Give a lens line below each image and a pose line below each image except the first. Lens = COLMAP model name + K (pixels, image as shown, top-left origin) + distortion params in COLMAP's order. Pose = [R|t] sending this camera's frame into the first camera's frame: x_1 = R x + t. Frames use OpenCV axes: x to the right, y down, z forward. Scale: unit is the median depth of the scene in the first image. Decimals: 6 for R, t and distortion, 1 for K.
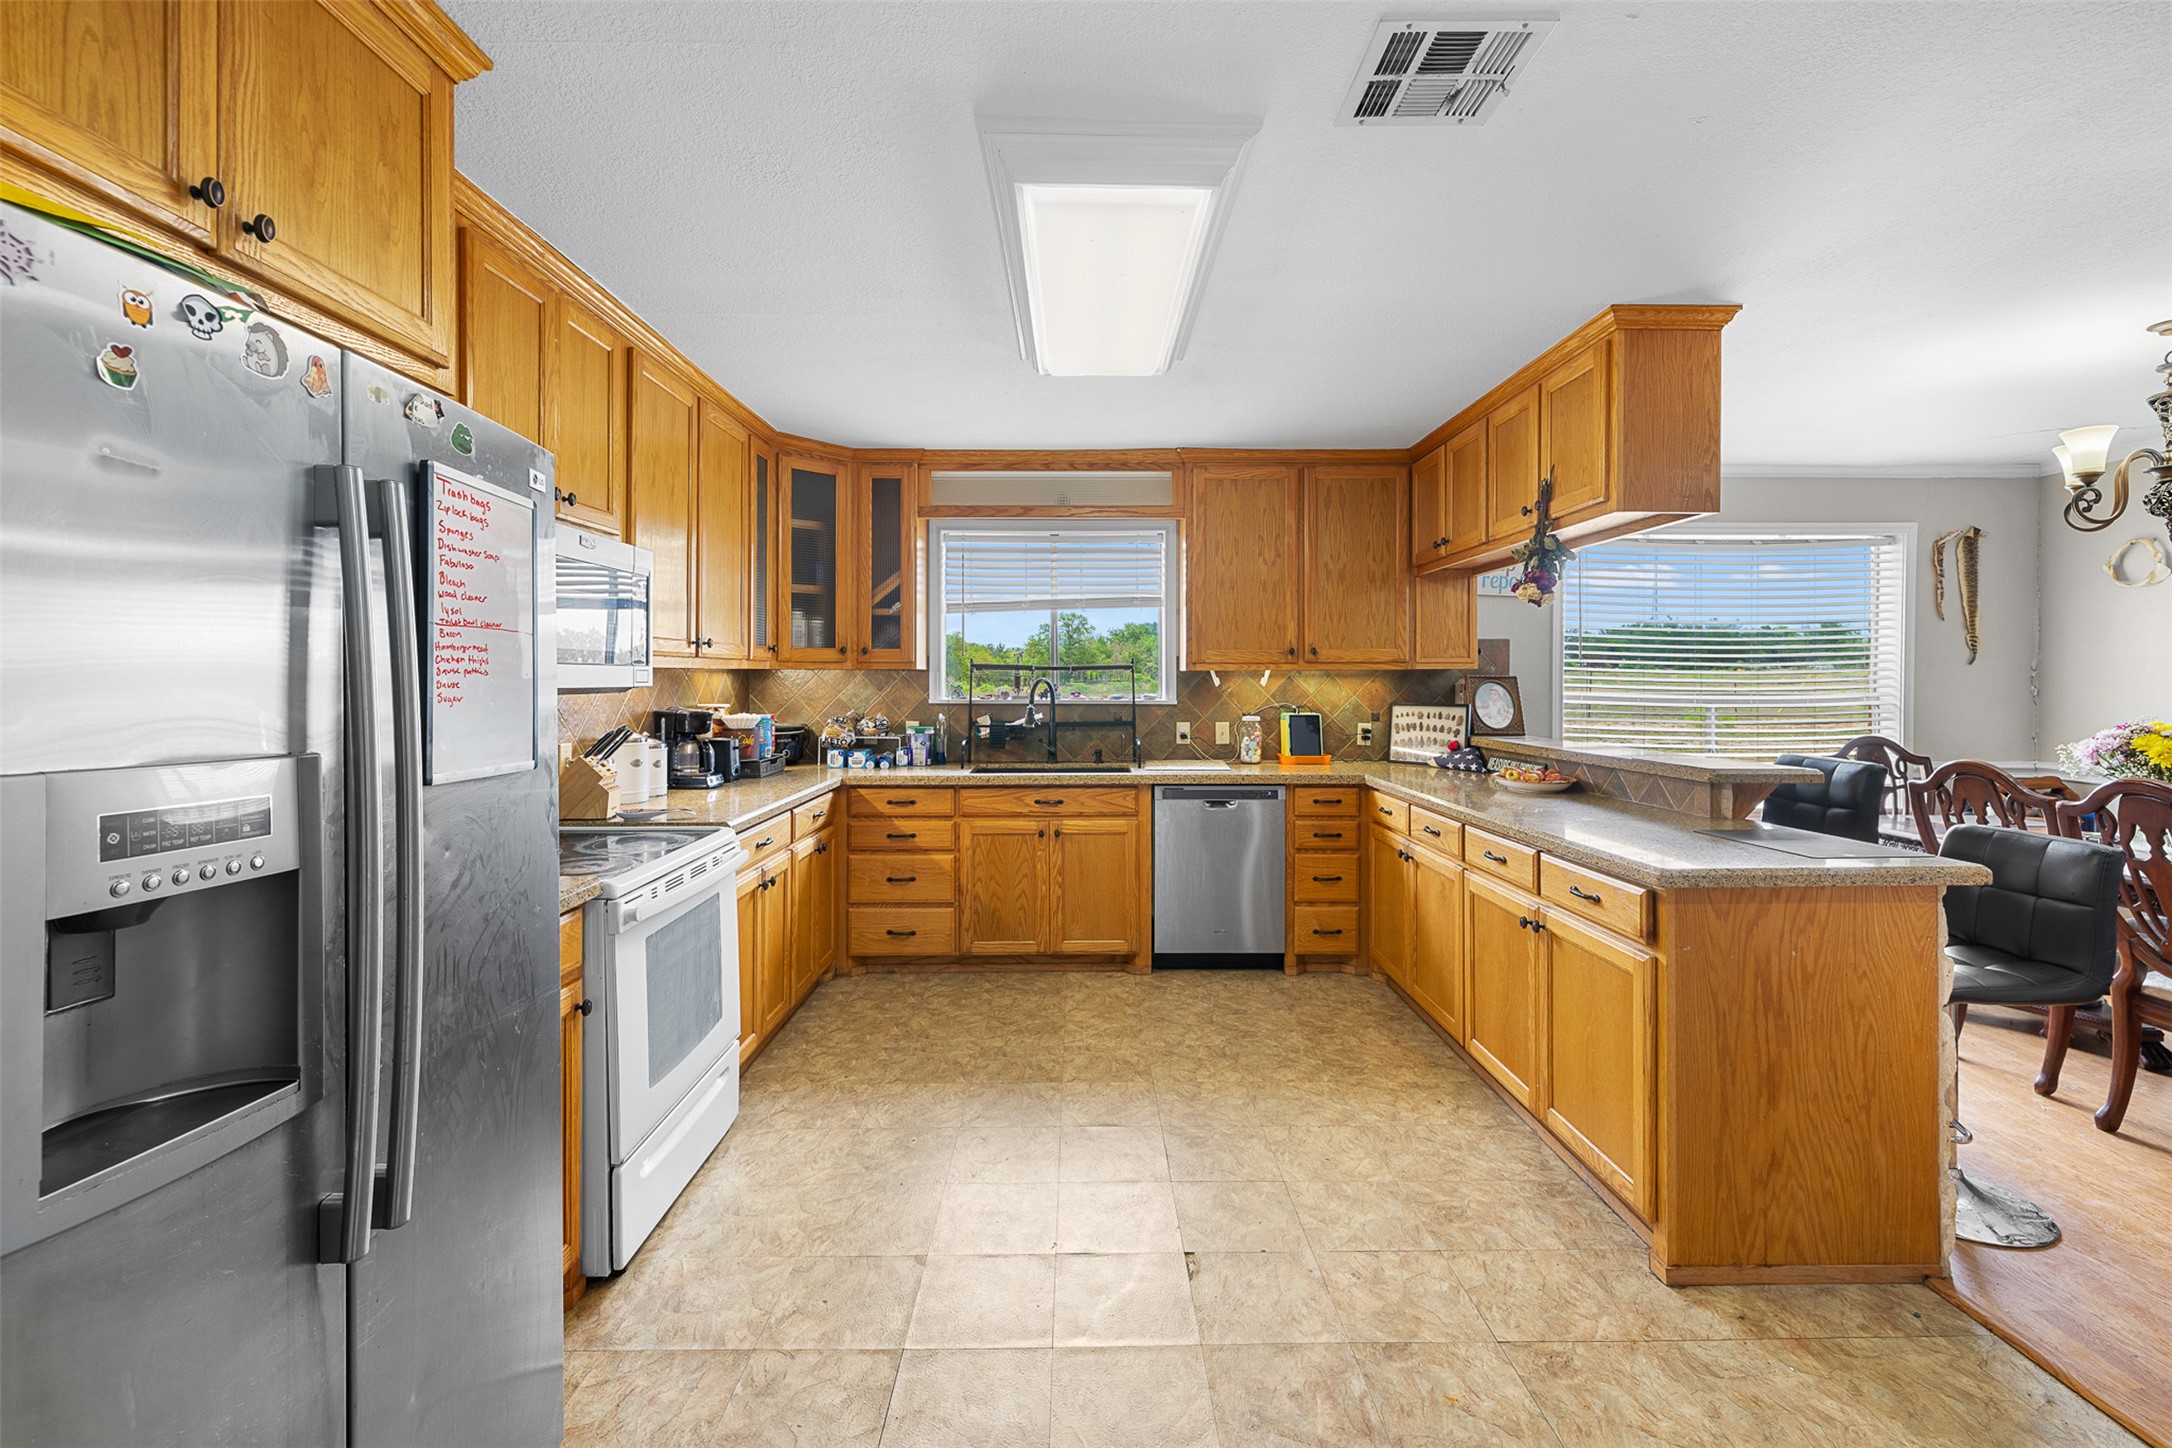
lens RADIAL K [[931.1, 0, 1090.1], [0, 931.1, 671.1], [0, 0, 1]] dist [-0.000244, 0.000314]
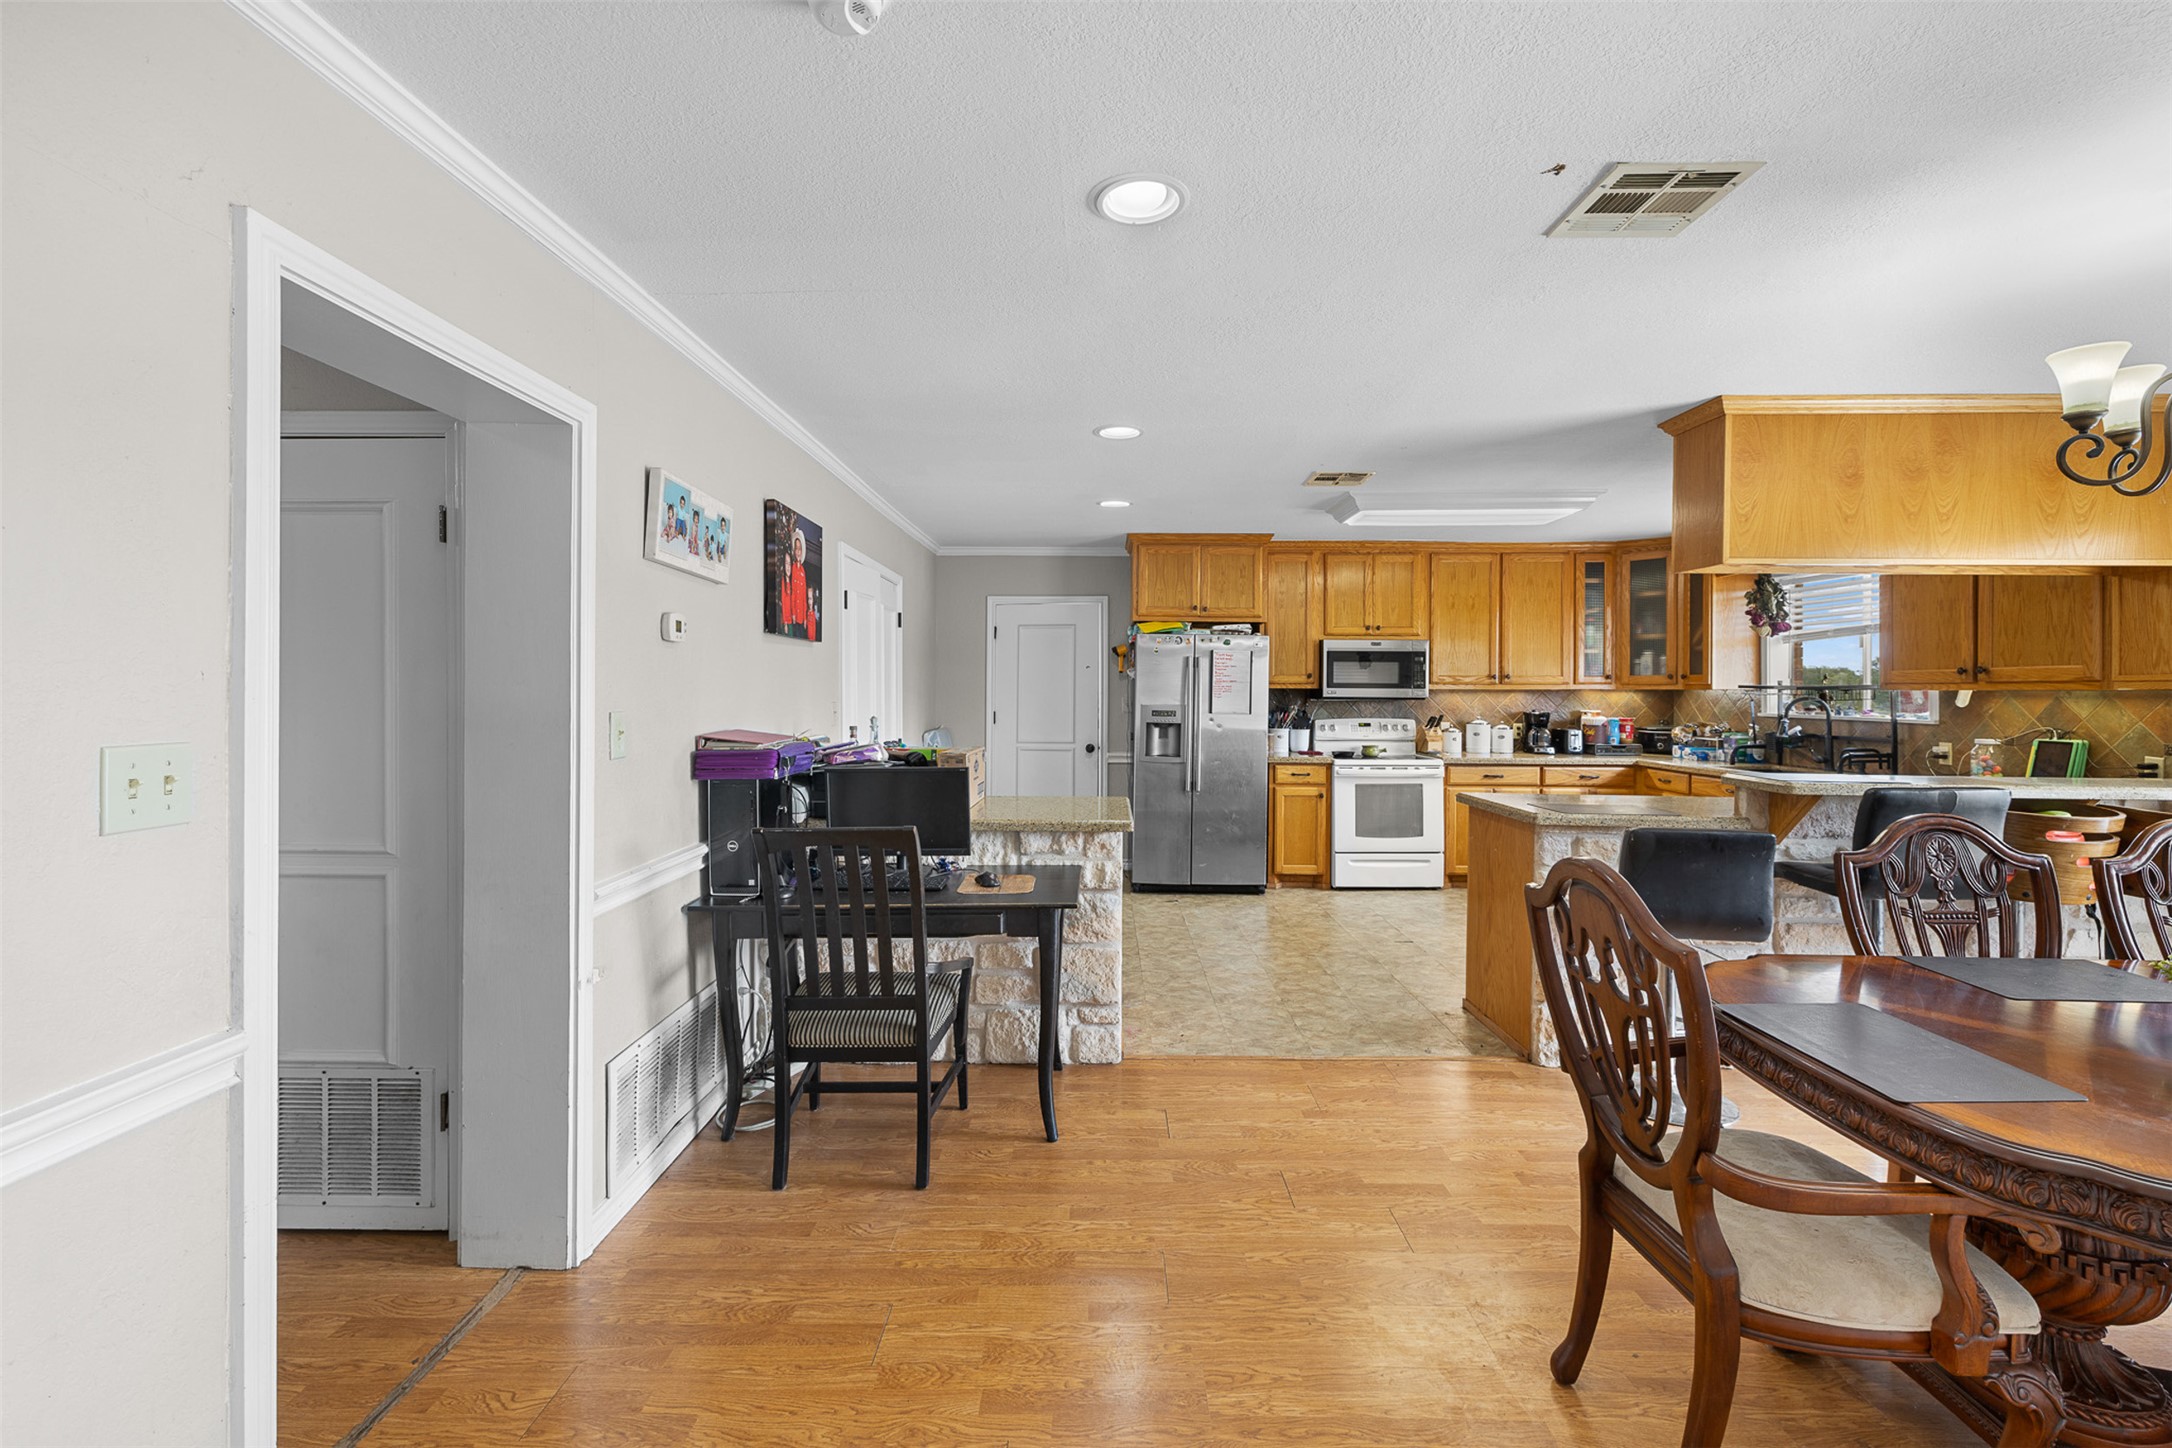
lens RADIAL K [[919.6, 0, 1082.2], [0, 919.6, 692.6], [0, 0, 1]] dist [0.000106, 0.000086]
pose [[-0.029772, 0.003276, -0.999551, 1.242469], [0.001195, 0.999994, 0.003242, -0.002897], [0.999556, -0.001098, -0.029776, 0.125145]]
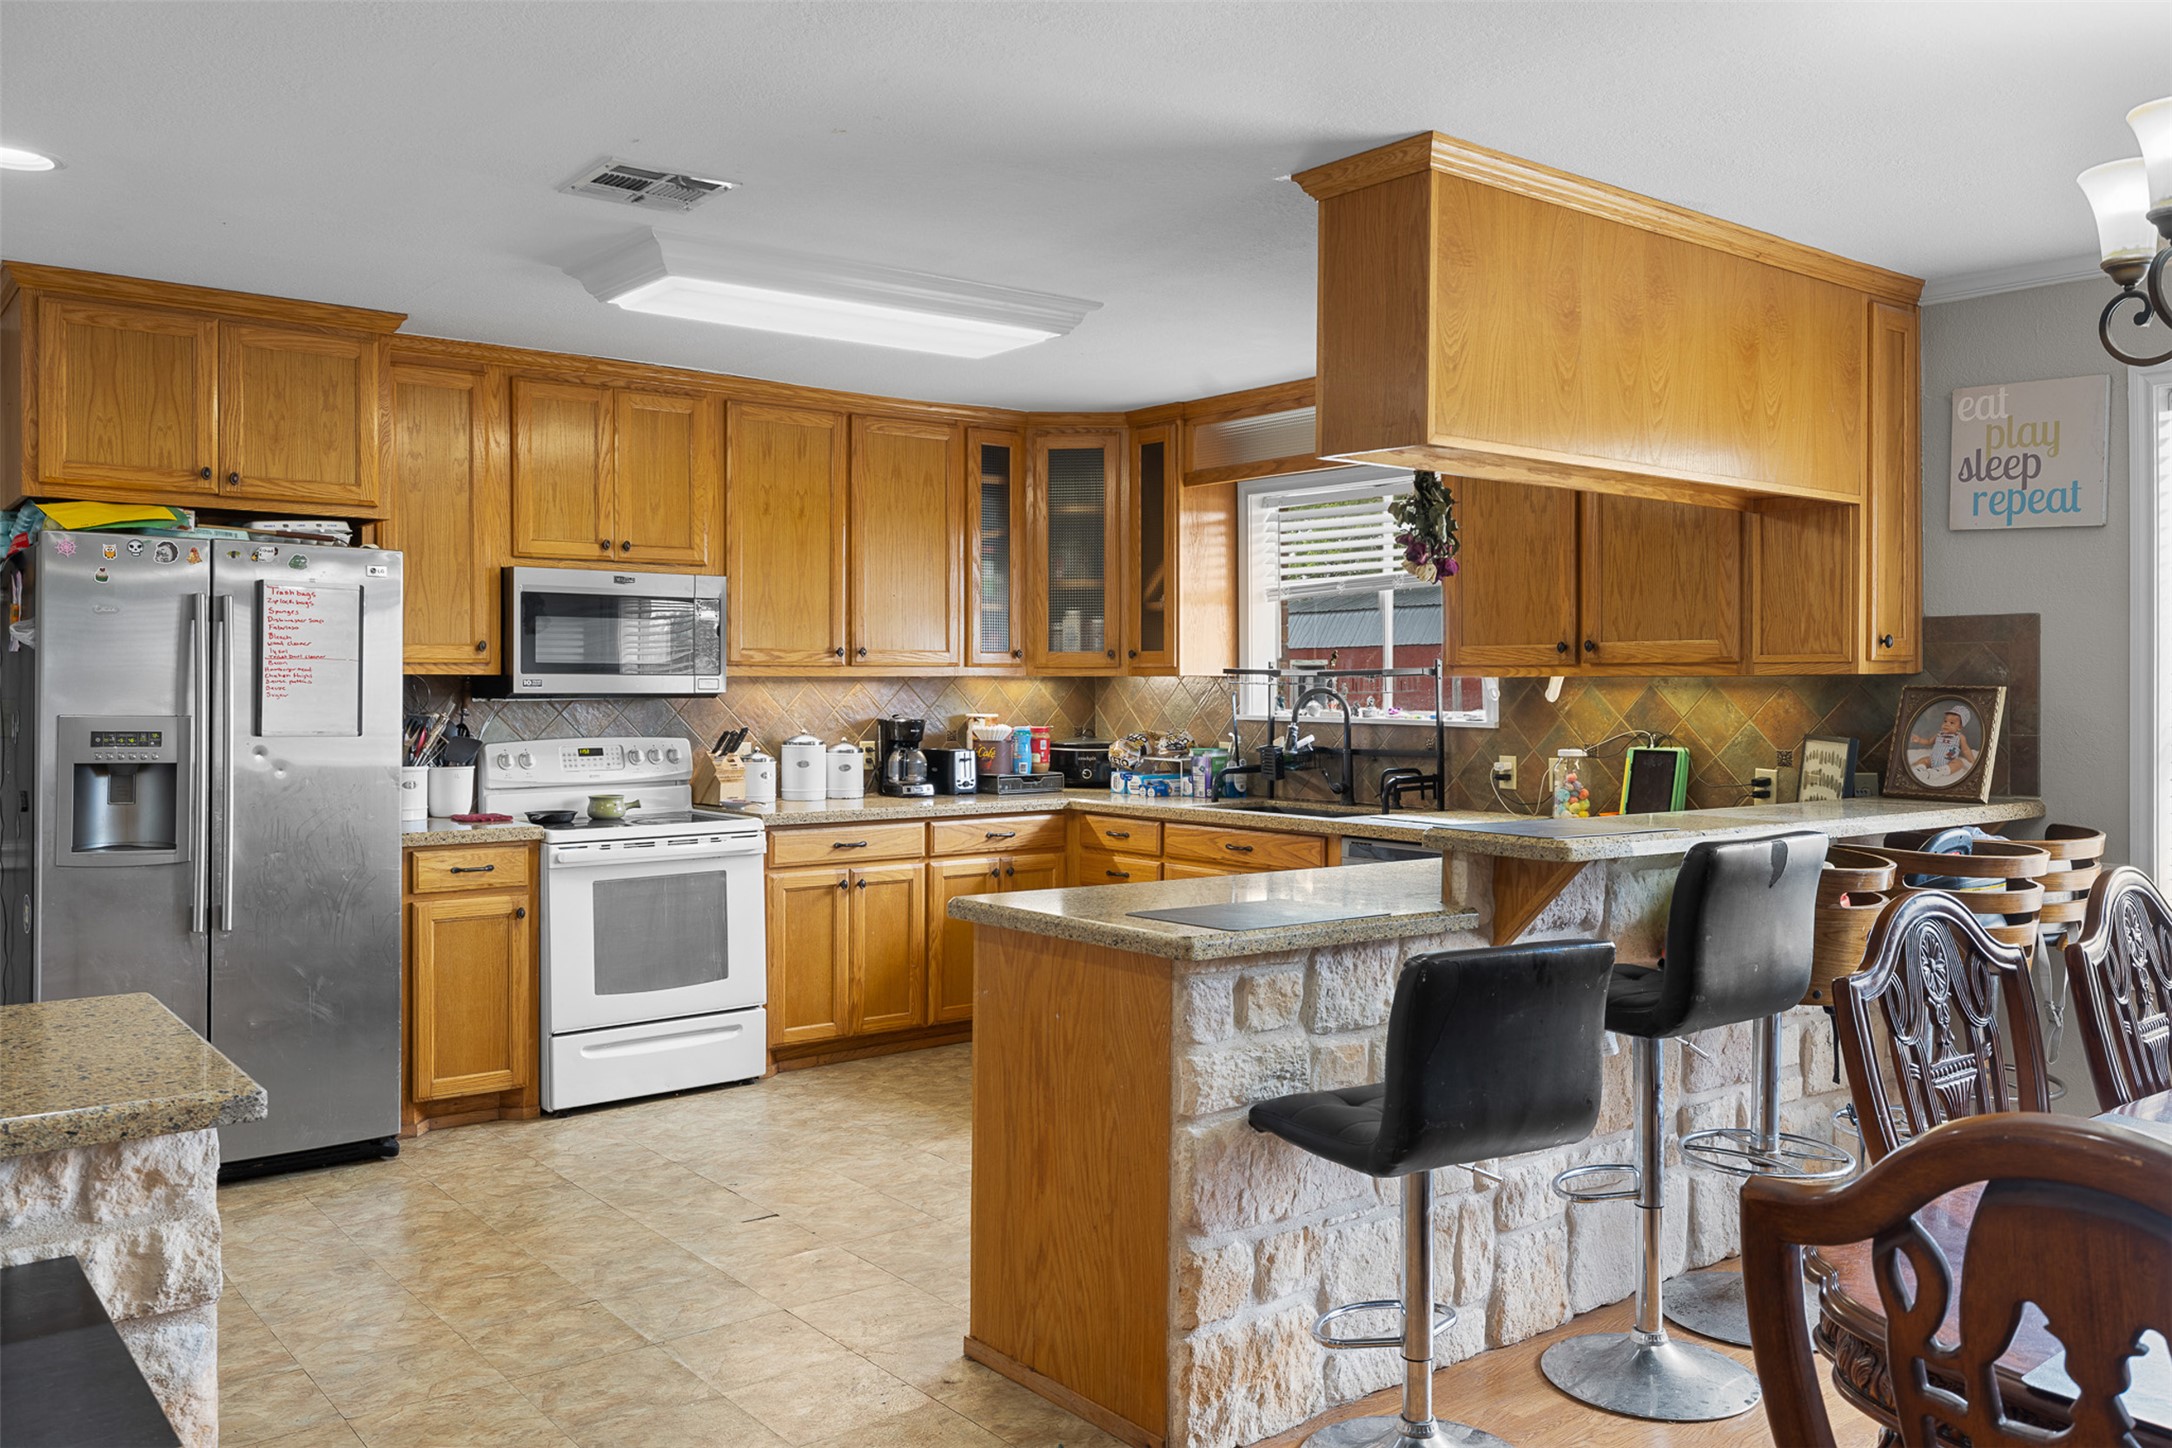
lens RADIAL K [[1687.7, 0, 1086.4], [0, 1687.7, 698.6], [0, 0, 1]] dist [-0.003832, 0.001418]
pose [[0.613081, 0.008928, -0.789970, 0.963036], [0.002455, 0.999910, 0.013207, -0.002037], [0.790017, -0.010036, 0.613003, 0.042071]]
